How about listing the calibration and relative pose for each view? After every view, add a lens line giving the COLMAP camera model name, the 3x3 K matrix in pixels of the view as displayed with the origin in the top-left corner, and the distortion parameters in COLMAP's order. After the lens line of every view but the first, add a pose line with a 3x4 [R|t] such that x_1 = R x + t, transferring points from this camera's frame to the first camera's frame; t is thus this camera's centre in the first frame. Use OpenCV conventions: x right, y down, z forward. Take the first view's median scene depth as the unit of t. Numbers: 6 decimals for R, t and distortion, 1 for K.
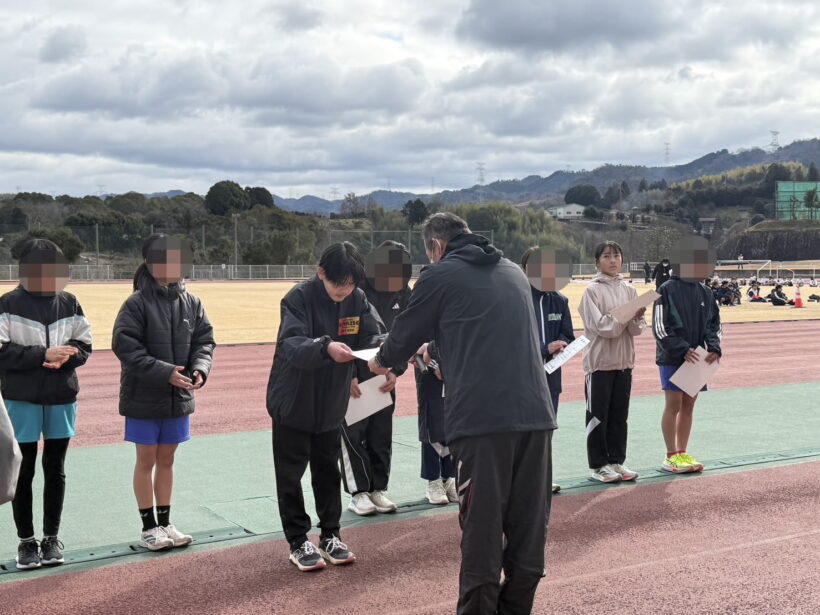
lens RADIAL K [[2126.4, 0, 410.0], [0, 2126.4, 305.9], [0, 0, 1]] dist [0.057249, 0.000000]
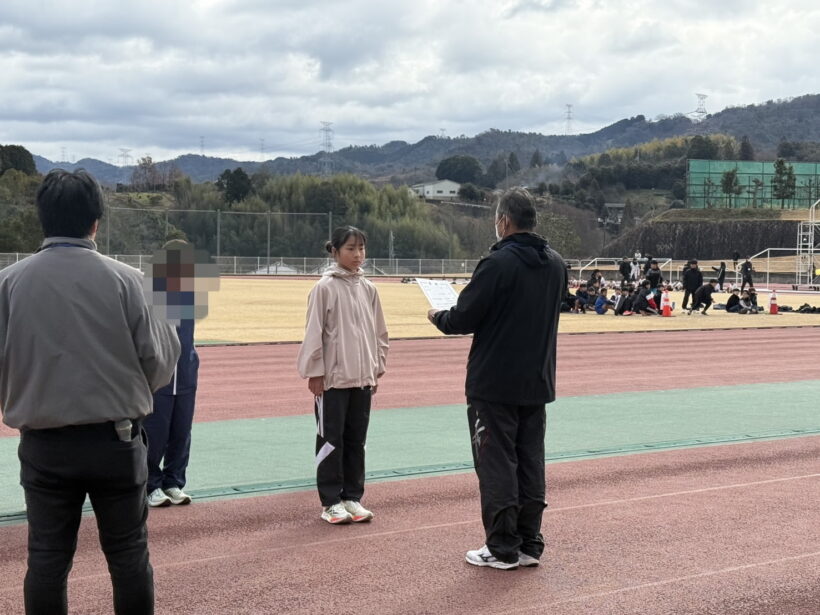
lens RADIAL K [[2126.4, 0, 409.9], [0, 2126.4, 309.3], [0, 0, 1]] dist [0.057249, 0.000000]
pose [[0.958424, 0.010199, 0.285167, -0.150905], [-0.012652, 0.999897, 0.006759, -0.006977], [-0.285069, -0.010086, 0.958454, 0.276613]]
